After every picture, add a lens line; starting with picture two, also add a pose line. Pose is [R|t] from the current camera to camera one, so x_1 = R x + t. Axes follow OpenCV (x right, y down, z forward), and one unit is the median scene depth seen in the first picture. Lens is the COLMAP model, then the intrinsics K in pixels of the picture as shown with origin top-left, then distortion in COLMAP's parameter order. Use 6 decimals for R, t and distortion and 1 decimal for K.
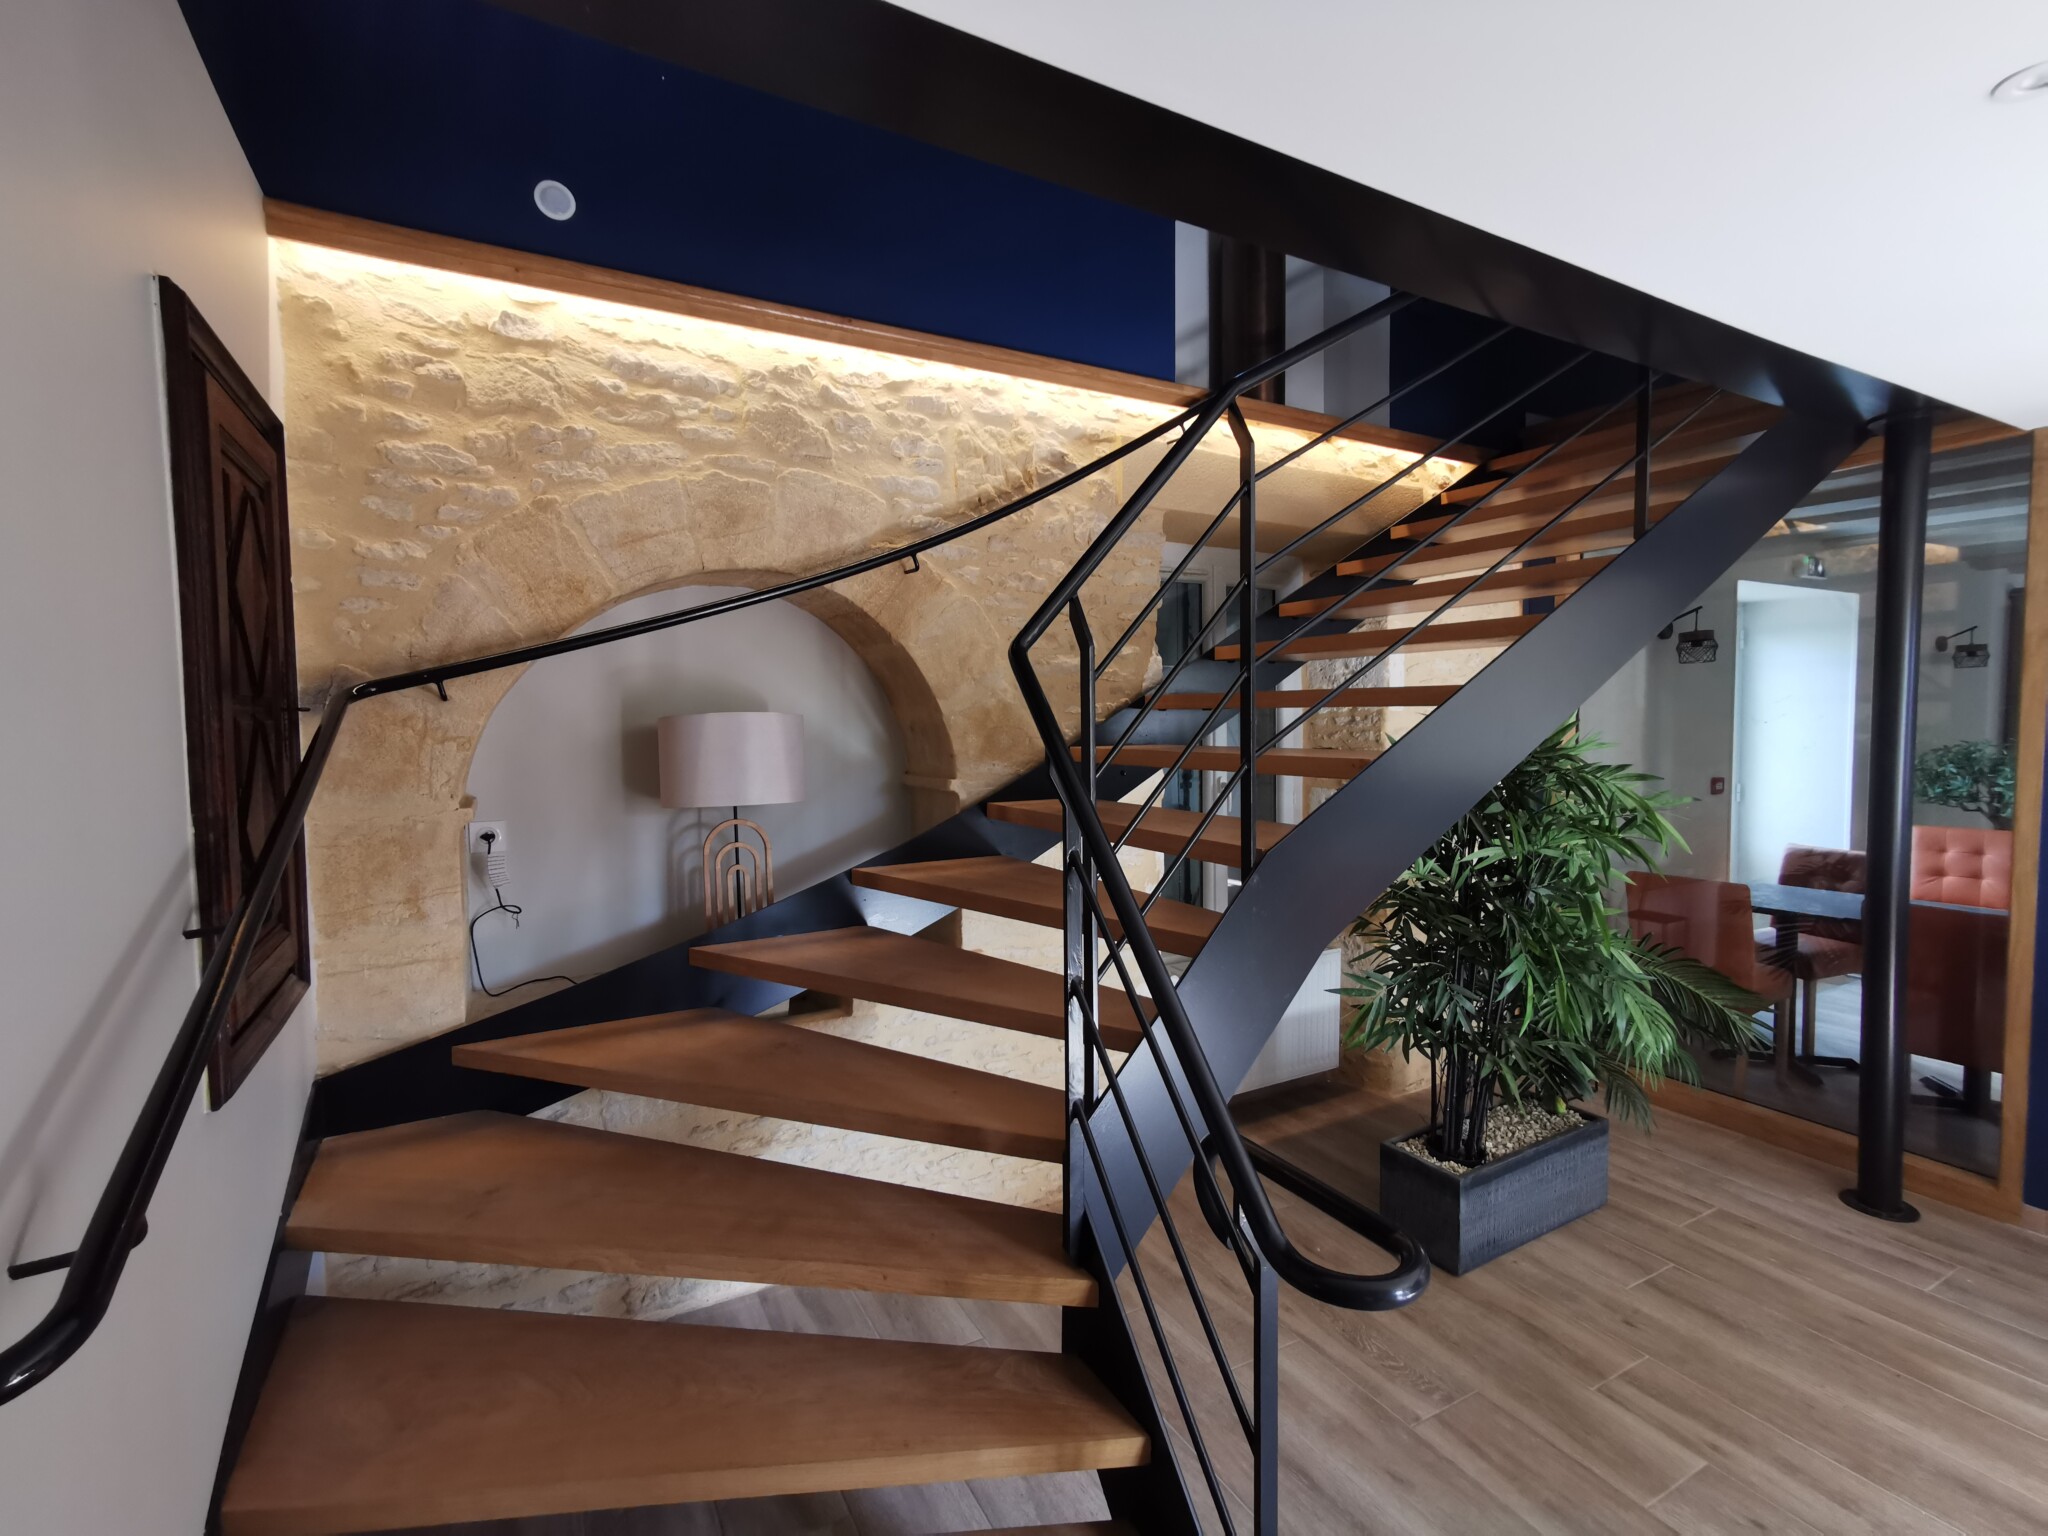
lens RADIAL K [[941.3, 0, 1020.1], [0, 941.3, 767.8], [0, 0, 1]] dist [0.004681, 0.001099]
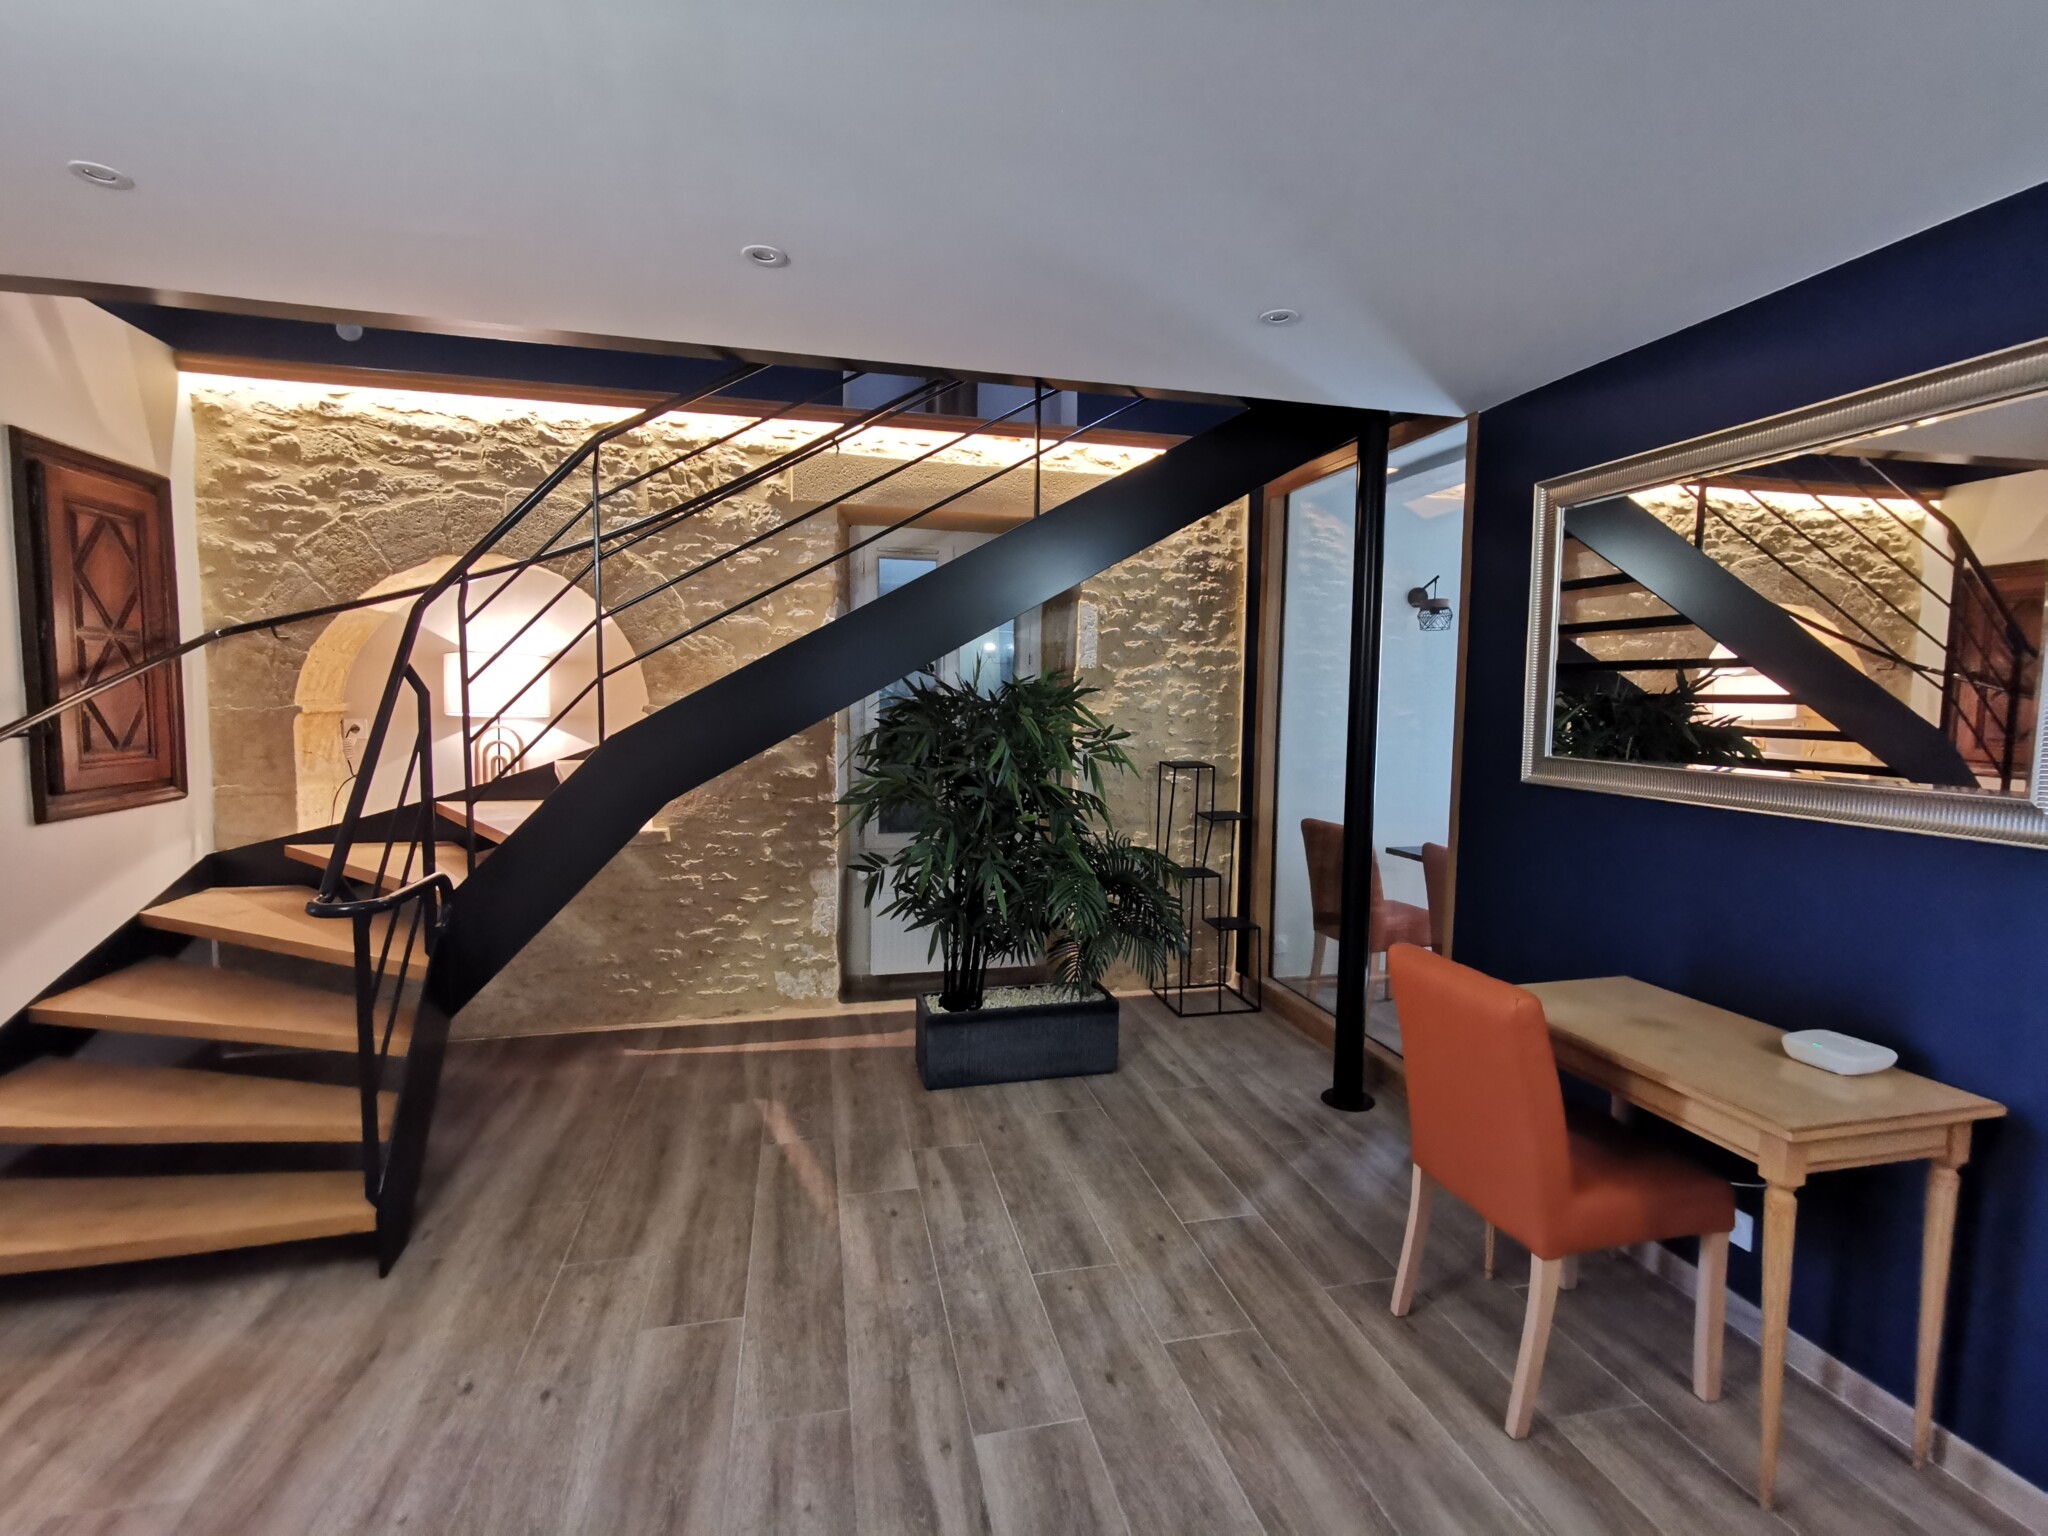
lens RADIAL K [[941.3, 0, 1036.9], [0, 941.3, 764.0], [0, 0, 1]] dist [0.004681, 0.001099]
pose [[0.962887, 0.039080, -0.267059, 1.067955], [-0.037236, 0.999235, 0.011966, 0.077624], [0.267323, -0.001578, 0.963606, -0.240708]]
